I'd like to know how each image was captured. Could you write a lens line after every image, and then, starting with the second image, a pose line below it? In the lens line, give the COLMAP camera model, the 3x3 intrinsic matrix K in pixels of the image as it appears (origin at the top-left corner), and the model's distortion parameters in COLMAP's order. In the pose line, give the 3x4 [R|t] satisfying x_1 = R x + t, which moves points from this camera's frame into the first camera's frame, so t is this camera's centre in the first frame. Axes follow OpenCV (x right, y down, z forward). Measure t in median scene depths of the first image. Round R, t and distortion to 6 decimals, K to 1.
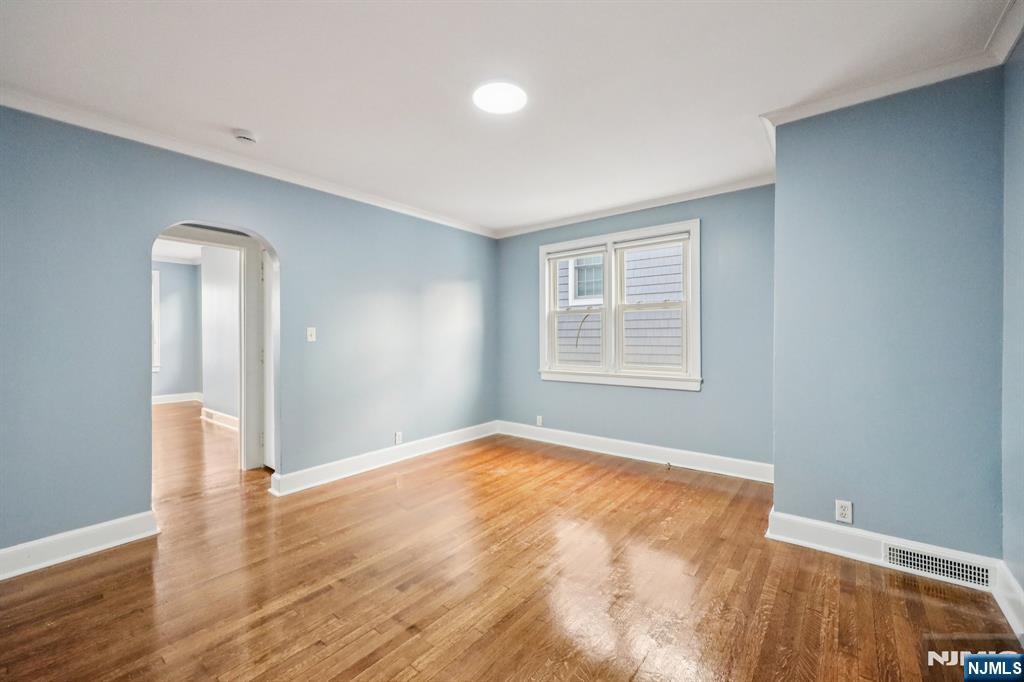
lens RADIAL K [[420.8, 0, 508.1], [0, 420.8, 339.6], [0, 0, 1]] dist [0.007411, 0.000133]
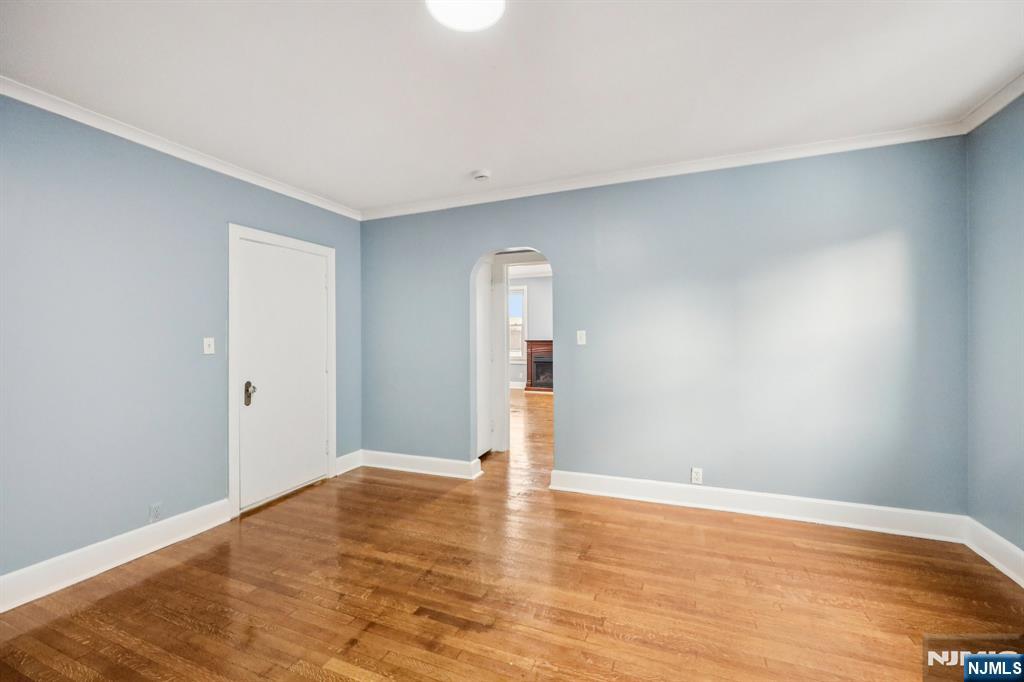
lens RADIAL K [[420.8, 0, 511.1], [0, 420.8, 338.6], [0, 0, 1]] dist [0.007411, 0.000133]
pose [[0.284099, 0.003288, -0.958789, 0.566577], [-0.002014, 0.999994, 0.002833, -0.016234], [0.958793, 0.001126, 0.284104, 0.746866]]
